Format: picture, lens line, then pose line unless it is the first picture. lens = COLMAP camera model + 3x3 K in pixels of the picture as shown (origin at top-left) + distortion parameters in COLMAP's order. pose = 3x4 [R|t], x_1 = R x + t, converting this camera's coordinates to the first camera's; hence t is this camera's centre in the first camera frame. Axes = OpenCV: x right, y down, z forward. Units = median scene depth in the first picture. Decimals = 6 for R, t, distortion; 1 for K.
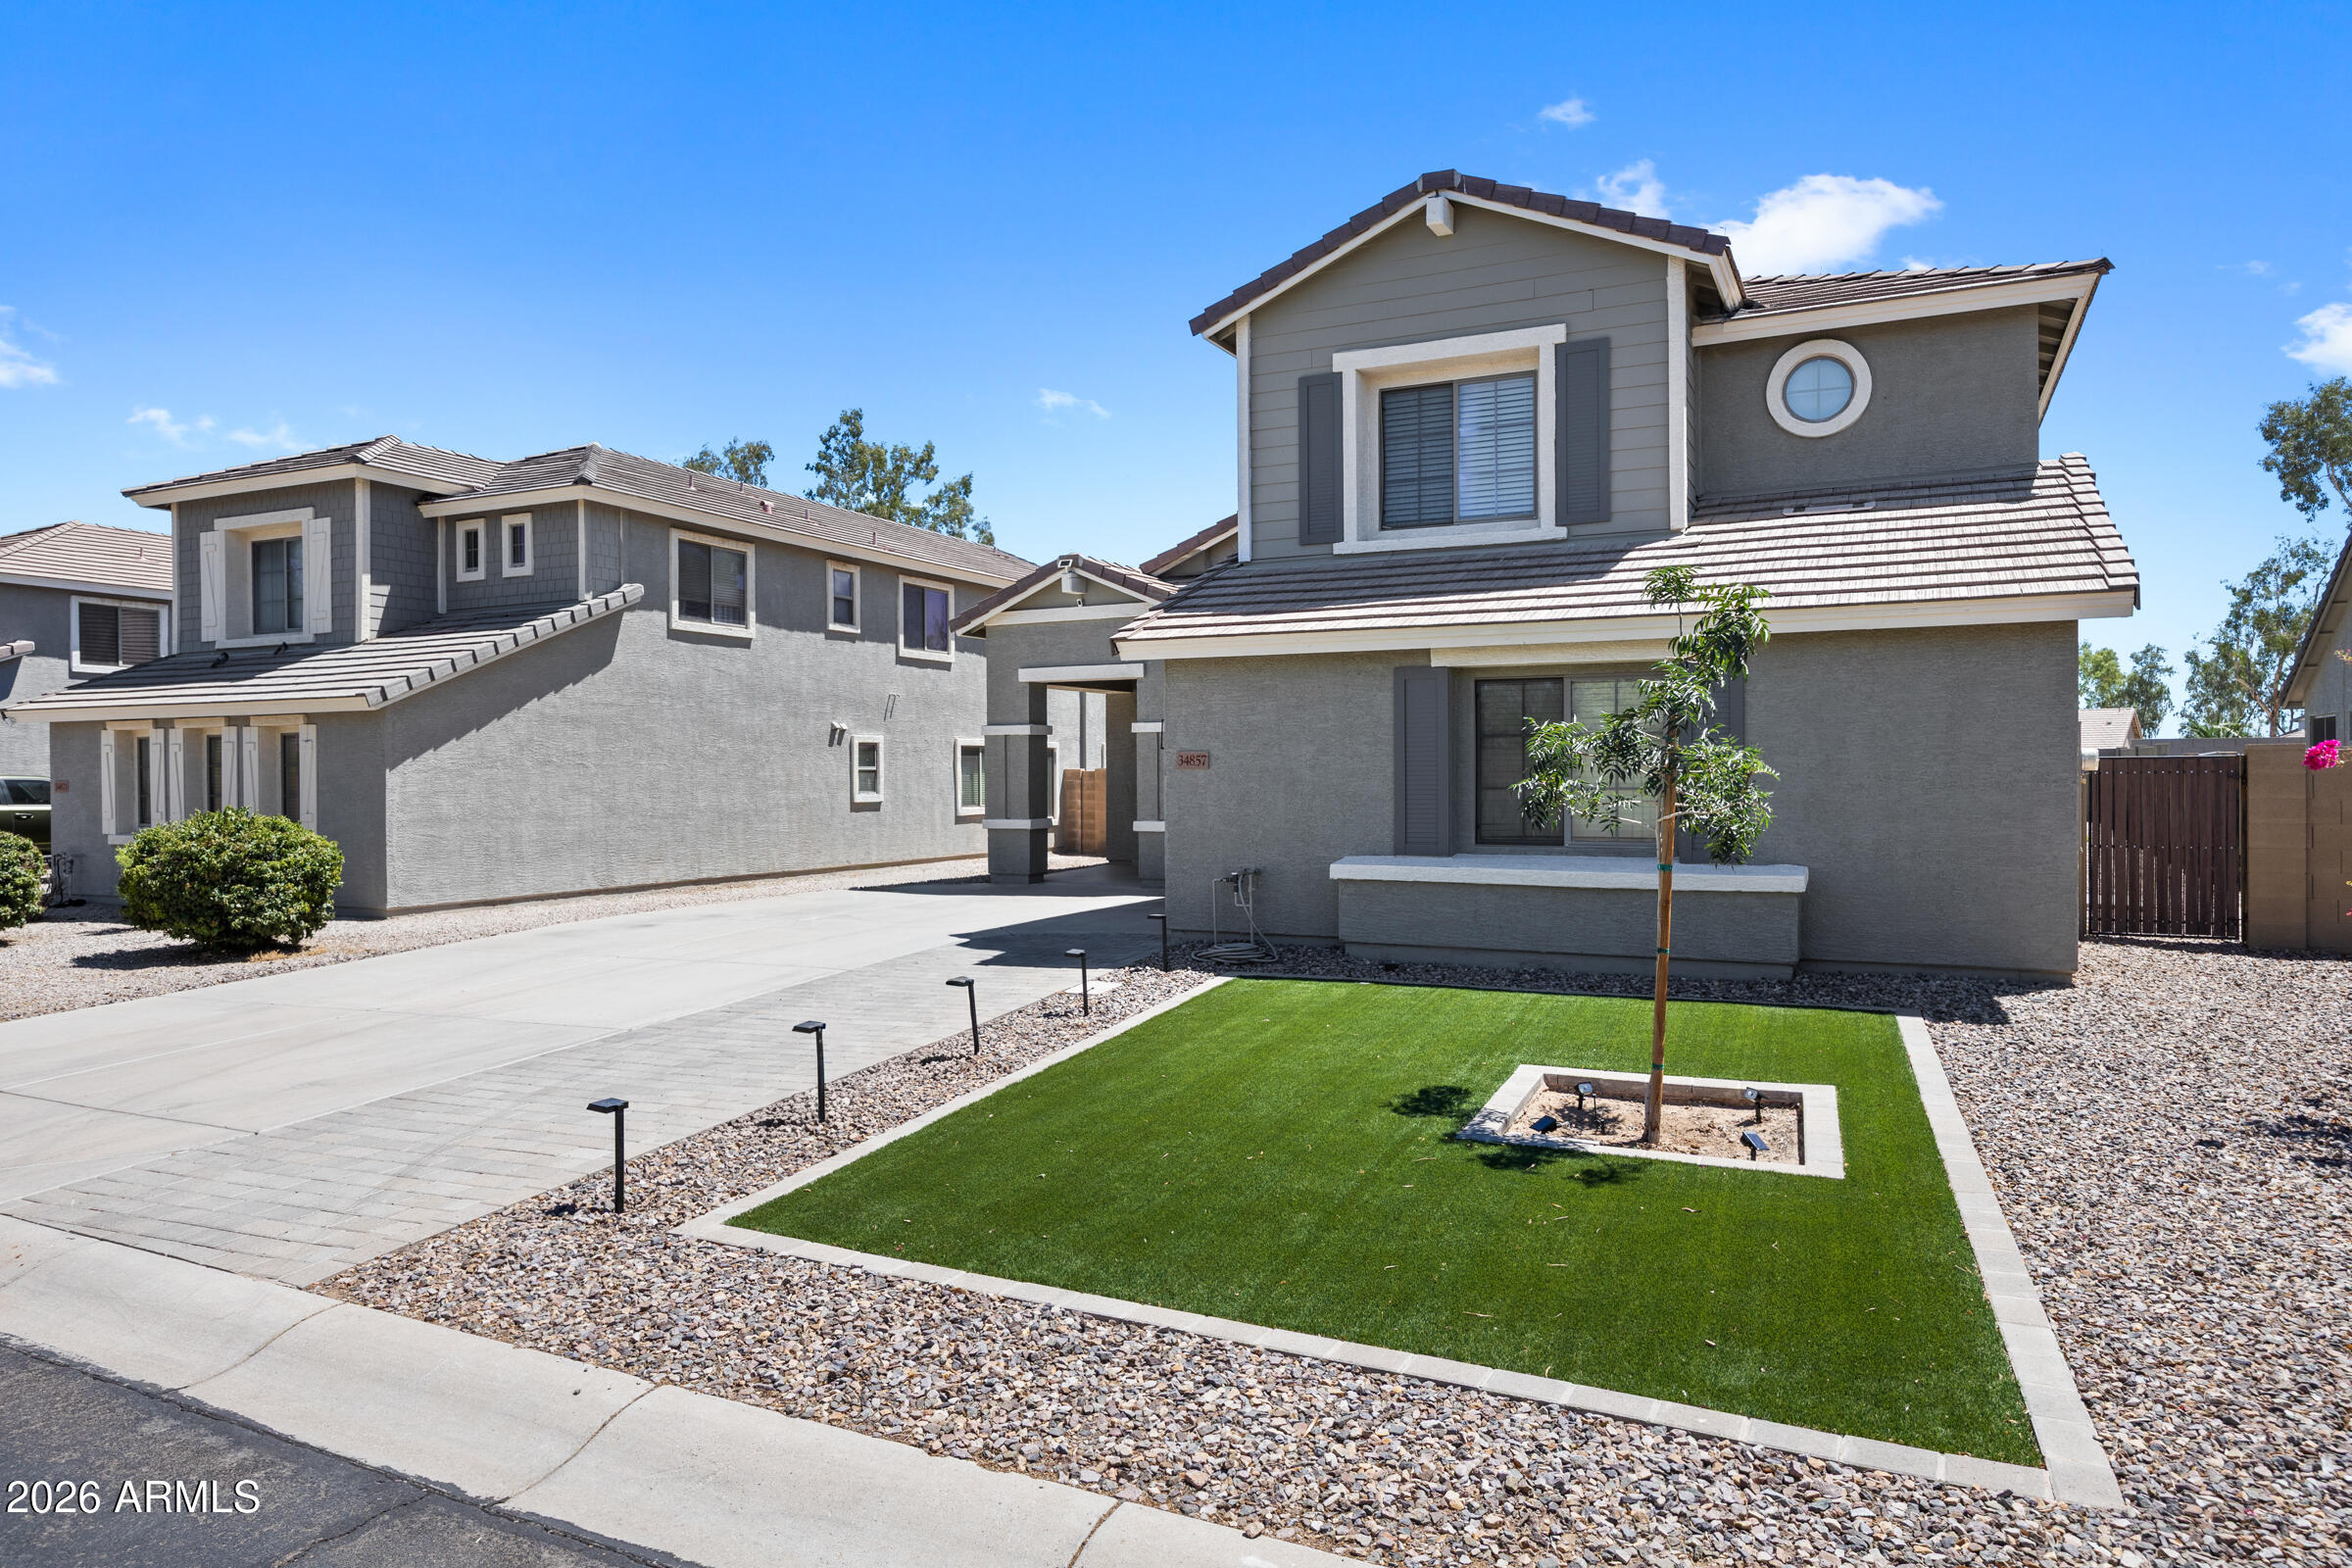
lens RADIAL K [[1439.4, 0, 1200.7], [0, 1439.4, 787.3], [0, 0, 1]] dist [-0.007843, 0.000064]
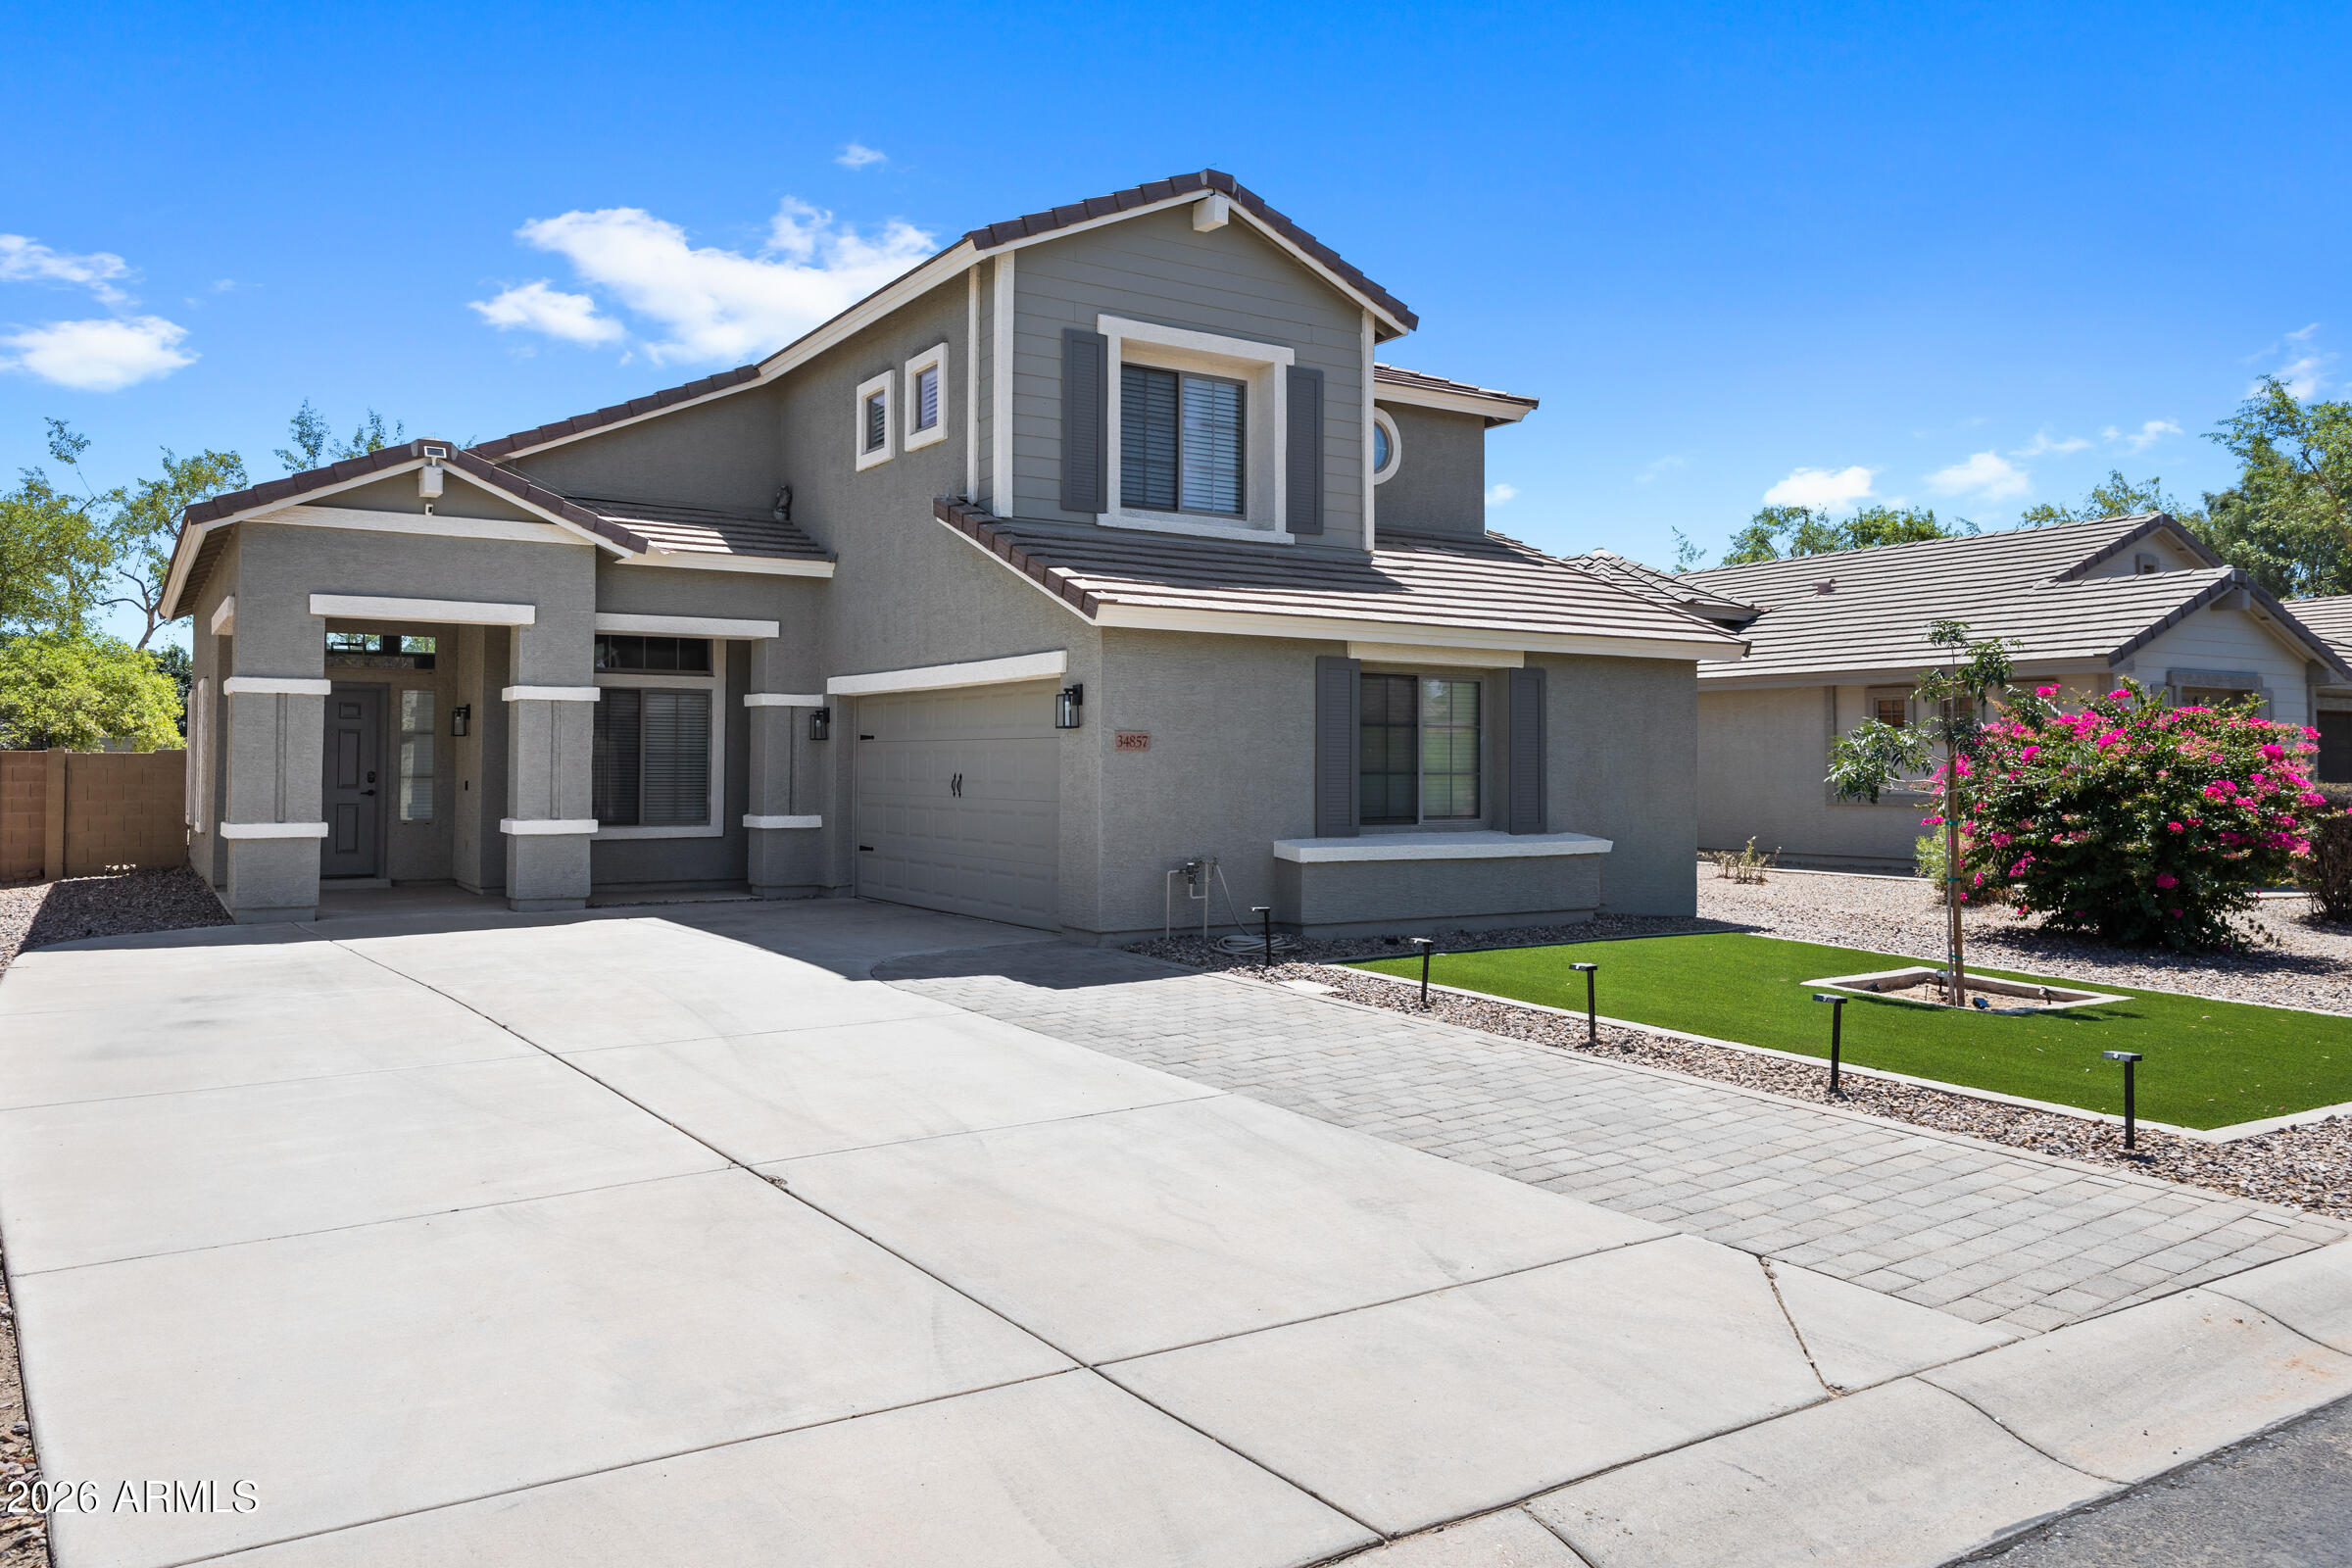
lens RADIAL K [[1587.5, 0, 1181.3], [0, 1587.5, 721.8], [0, 0, 1]] dist [-0.013904, 0.006076]
pose [[0.539243, 0.029396, 0.841637, -0.800690], [0.001781, 0.999349, -0.036046, 0.004503], [-0.842148, 0.020937, 0.538839, 0.425861]]
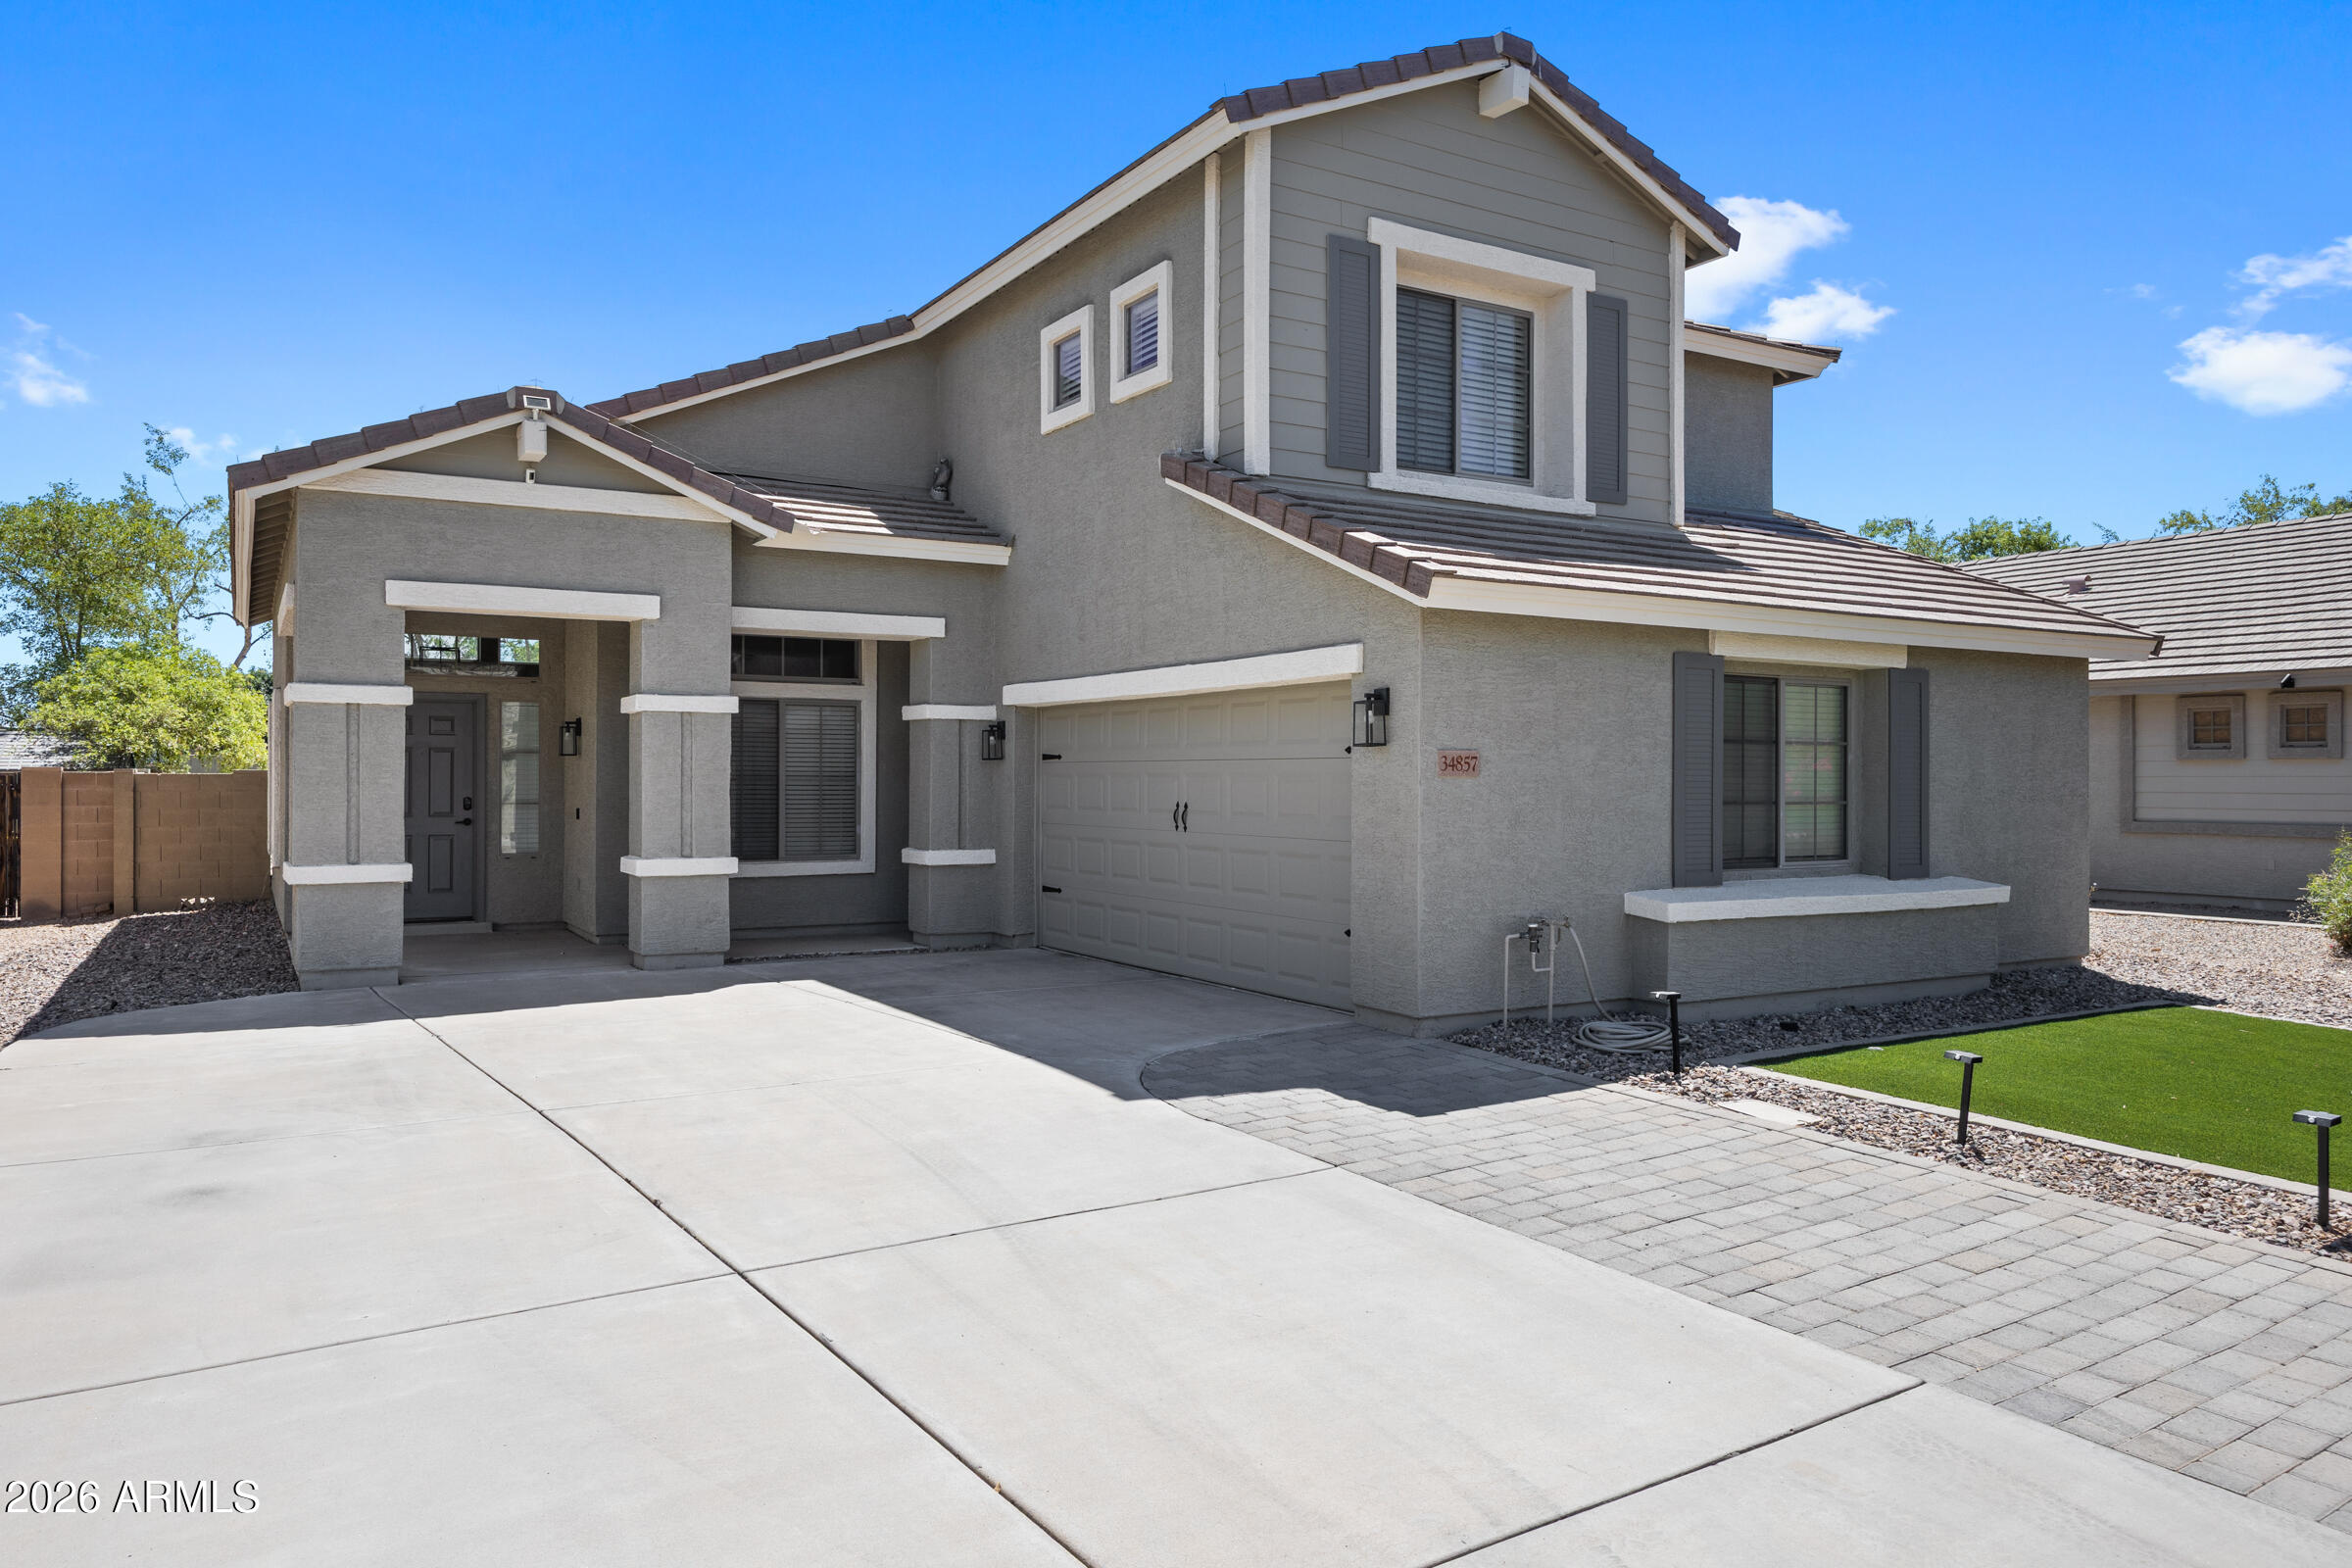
lens RADIAL K [[1524.9, 0, 1193.3], [0, 1524.9, 781.3], [0, 0, 1]] dist [-0.004729, -0.007557]
pose [[0.567368, 0.005374, 0.823447, -0.646571], [0.001740, 0.999969, -0.007725, -0.005112], [-0.823462, 0.005815, 0.567341, 0.675484]]
